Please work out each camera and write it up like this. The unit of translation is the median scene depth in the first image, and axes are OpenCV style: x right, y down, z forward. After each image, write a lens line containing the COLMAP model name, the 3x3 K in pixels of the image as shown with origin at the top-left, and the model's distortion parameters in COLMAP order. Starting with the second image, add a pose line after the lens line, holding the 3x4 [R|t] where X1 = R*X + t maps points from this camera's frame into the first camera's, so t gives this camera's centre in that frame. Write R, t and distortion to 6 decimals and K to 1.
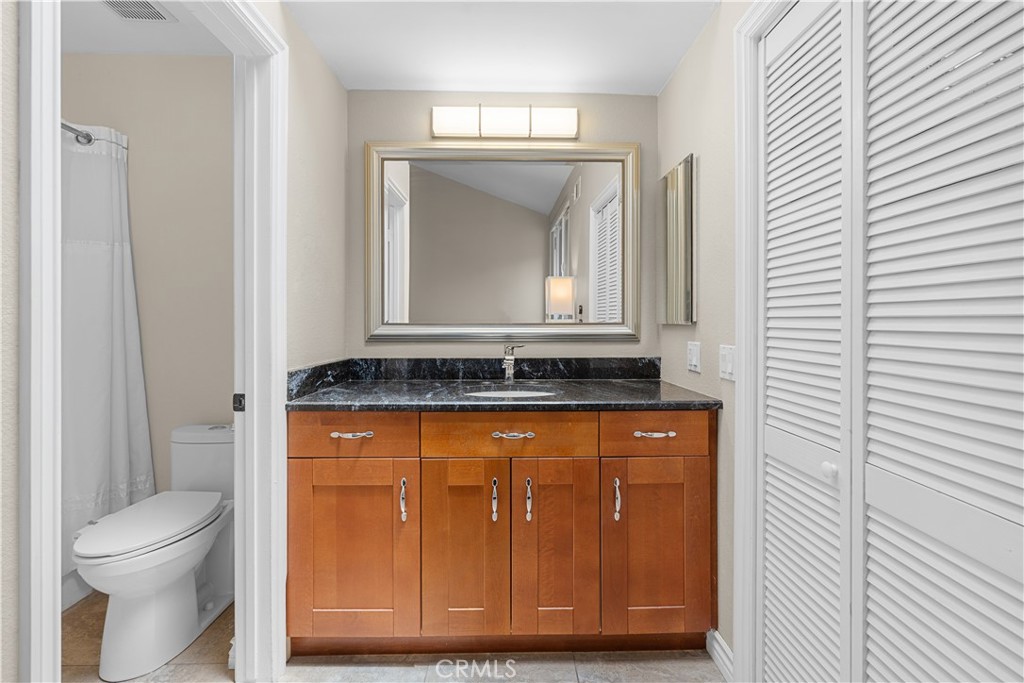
lens RADIAL K [[472.1, 0, 533.1], [0, 472.1, 320.7], [0, 0, 1]] dist [-0.003595, -0.000058]
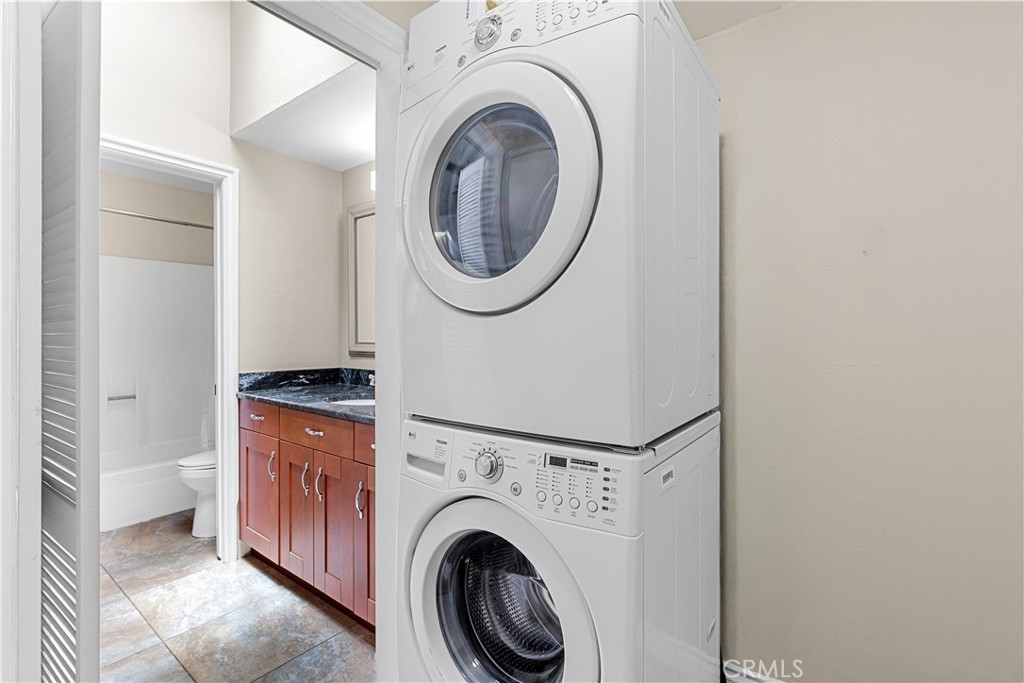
lens RADIAL K [[472.1, 0, 514.3], [0, 472.1, 336.3], [0, 0, 1]] dist [-0.003595, -0.000058]
pose [[0.771412, 0.002287, -0.636332, 1.186599], [0.000443, 0.999991, 0.004131, -0.022655], [0.636335, -0.003469, 0.771405, 0.354872]]
